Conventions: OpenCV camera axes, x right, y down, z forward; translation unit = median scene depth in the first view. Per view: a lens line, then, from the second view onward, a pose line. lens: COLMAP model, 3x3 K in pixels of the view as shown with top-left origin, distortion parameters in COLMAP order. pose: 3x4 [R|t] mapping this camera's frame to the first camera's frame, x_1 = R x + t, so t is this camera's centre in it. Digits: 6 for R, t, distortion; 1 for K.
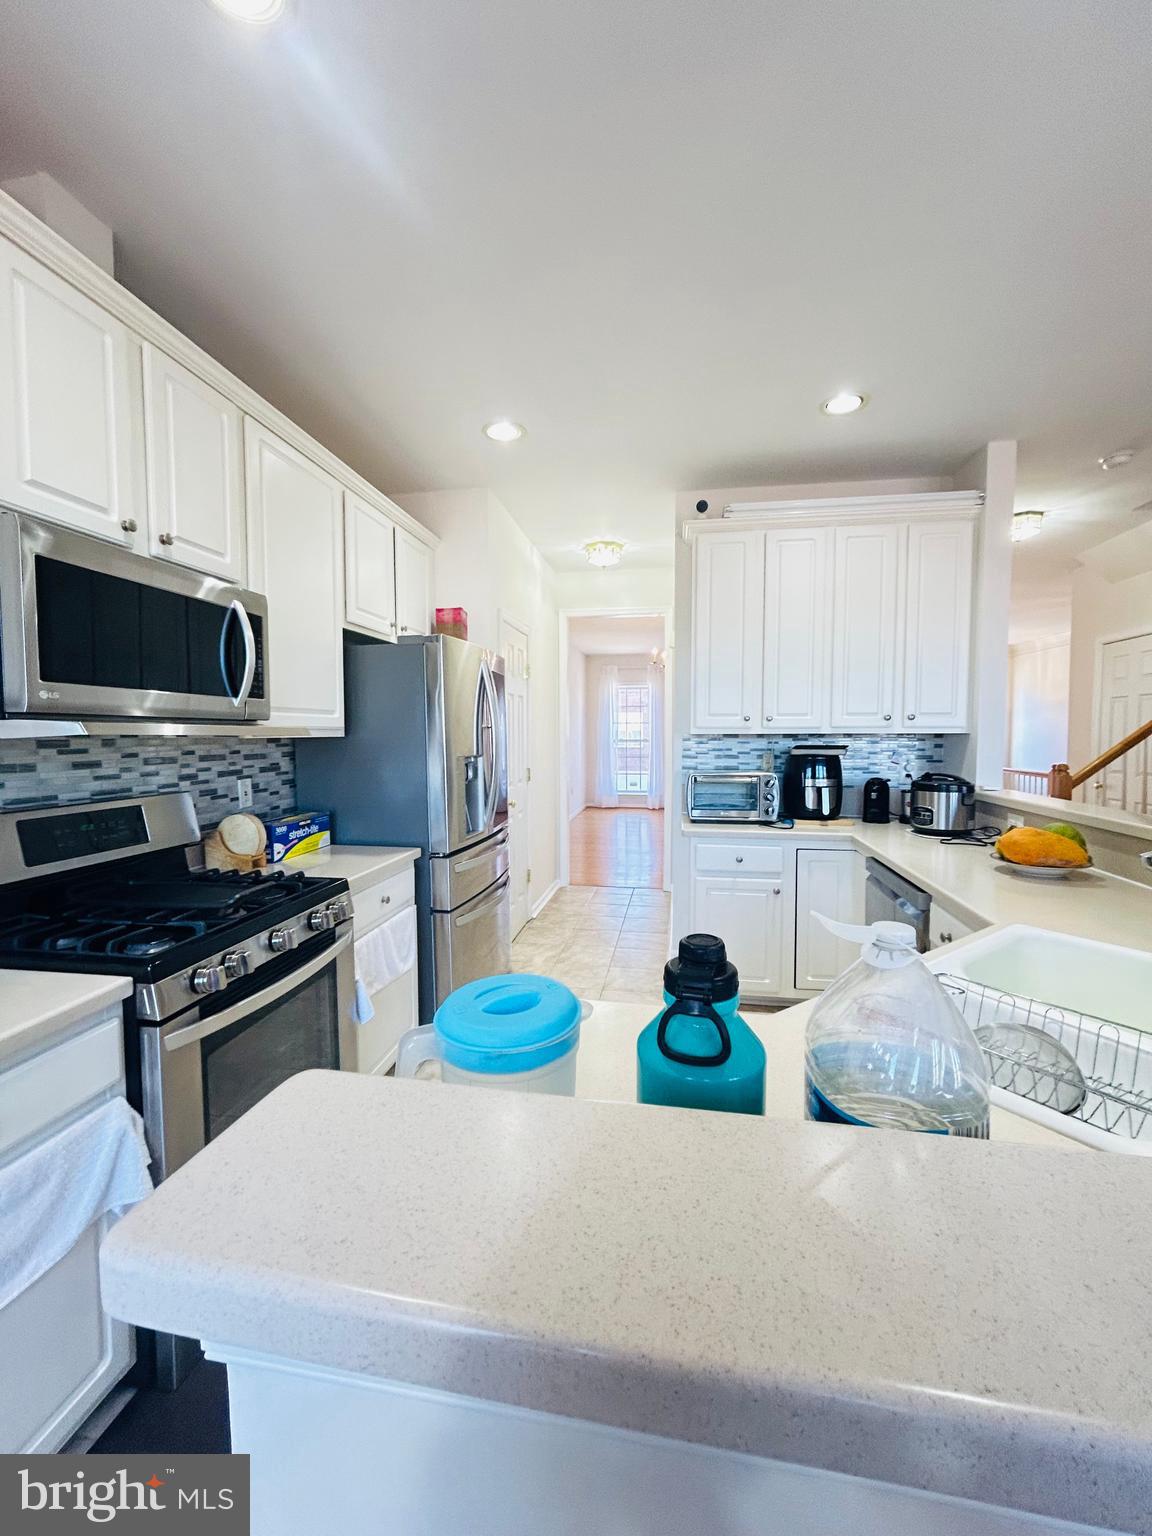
lens RADIAL K [[622.1, 0, 577.6], [0, 622.1, 766.9], [0, 0, 1]] dist [-0.000656, 0.001685]
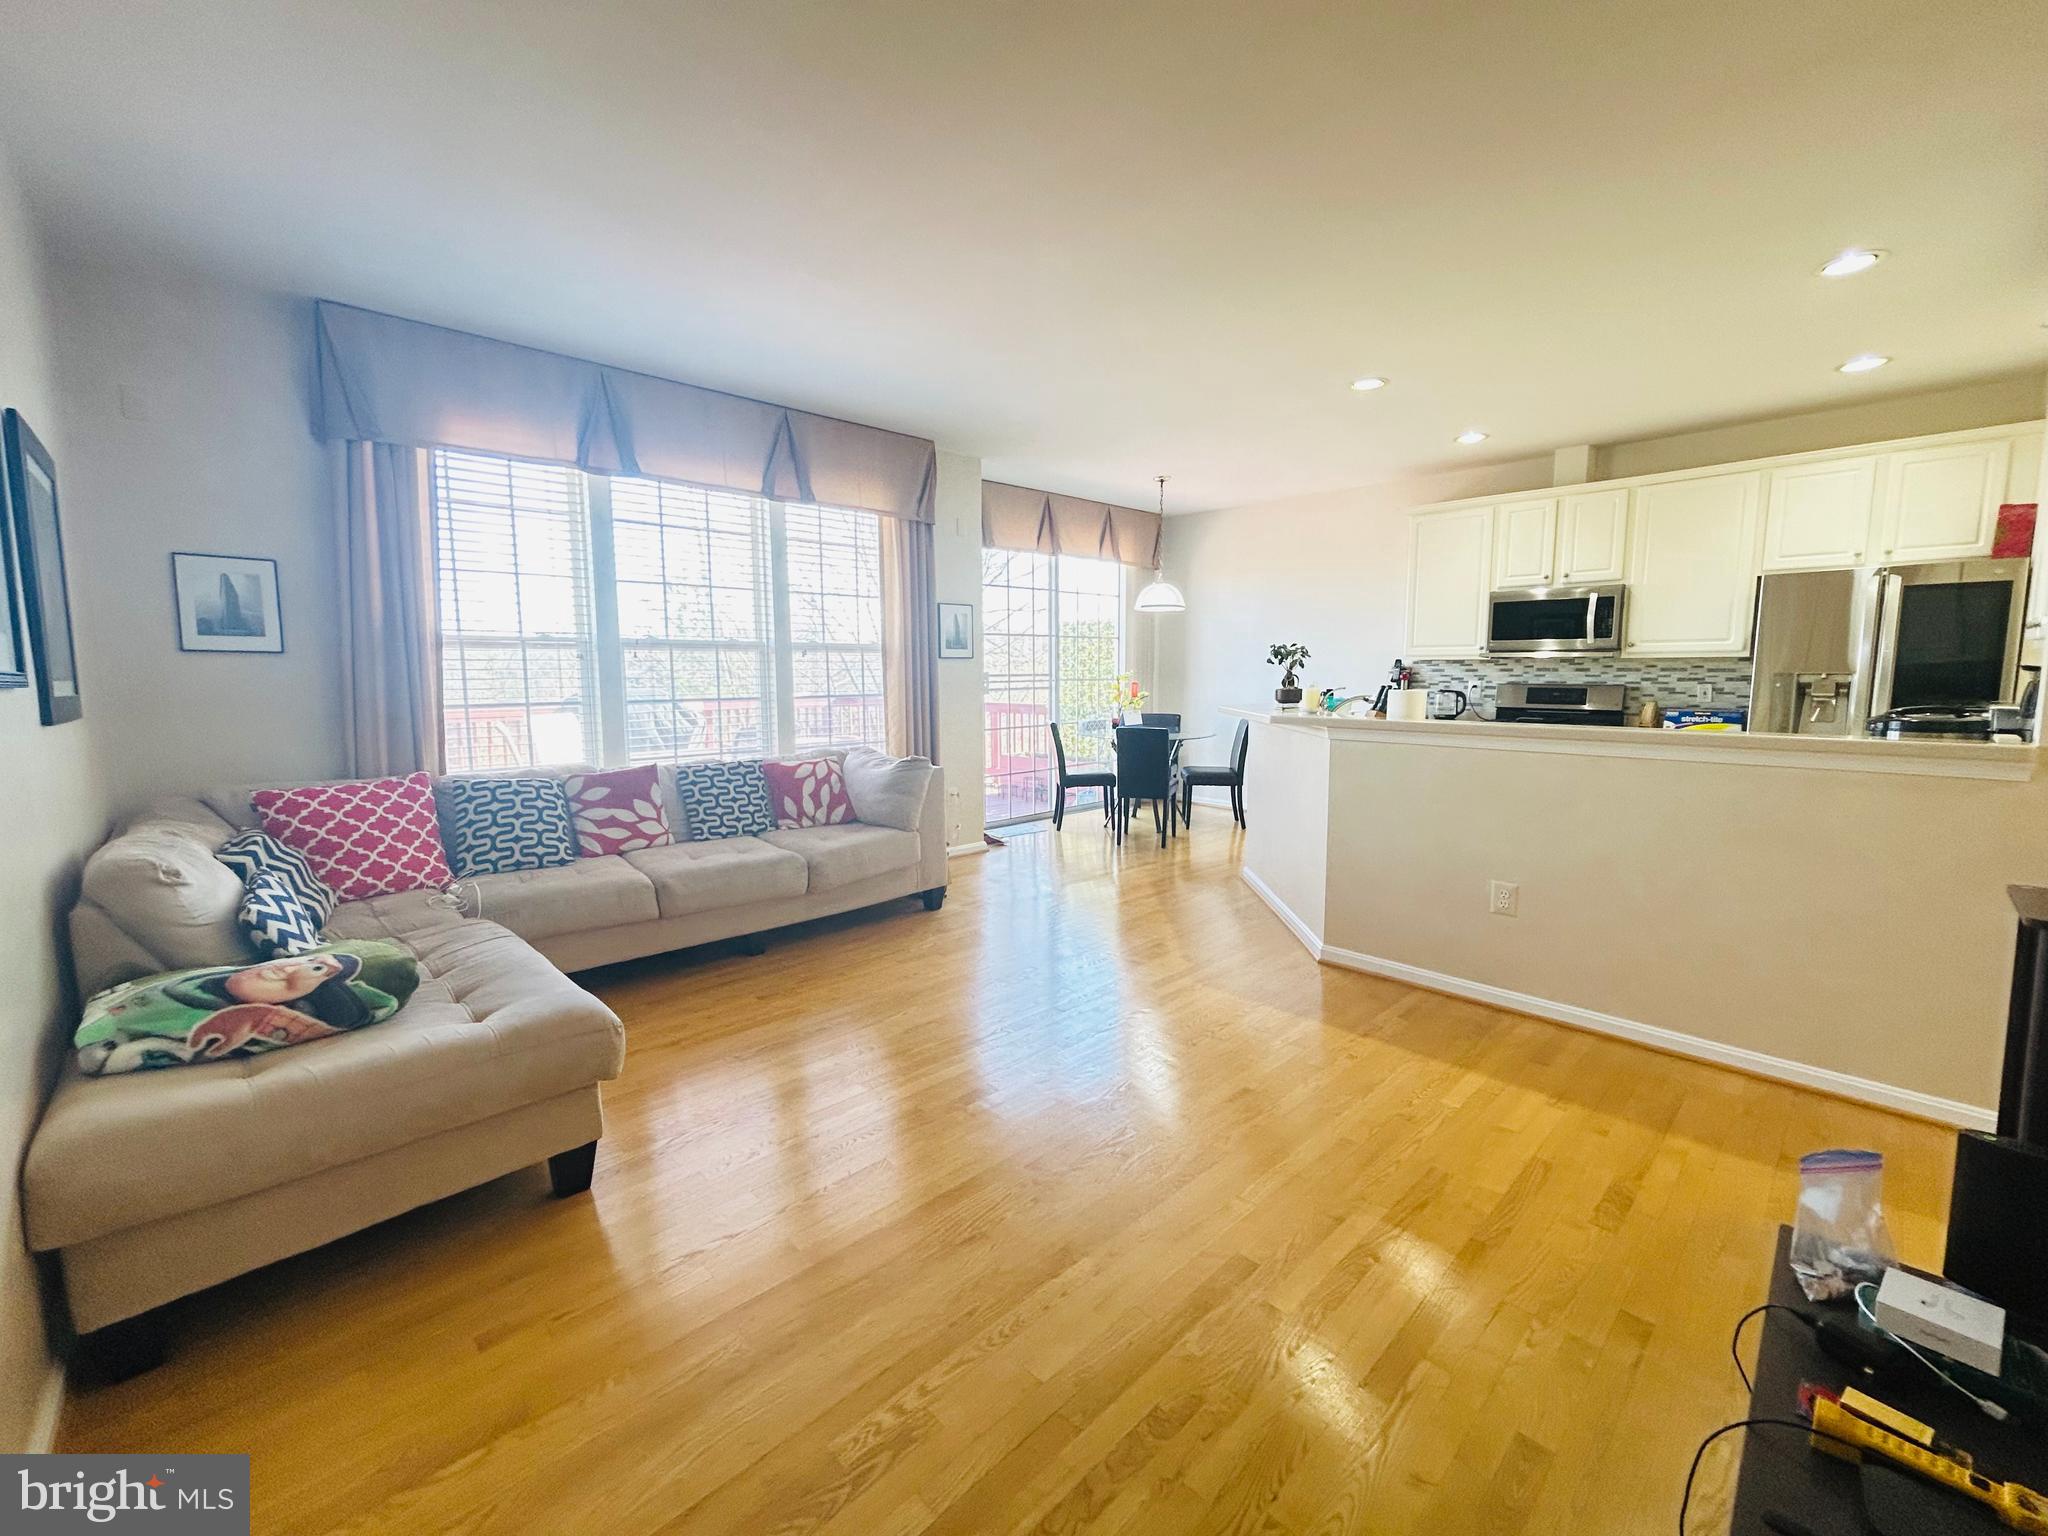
lens RADIAL K [[829.5, 0, 1028.3], [0, 829.5, 766.8], [0, 0, 1]] dist [-0.000656, 0.001685]
pose [[-0.595492, 0.100160, -0.797093, 2.313660], [-0.034332, 0.988118, 0.149812, -0.031033], [0.802627, 0.116578, -0.584978, 0.929345]]
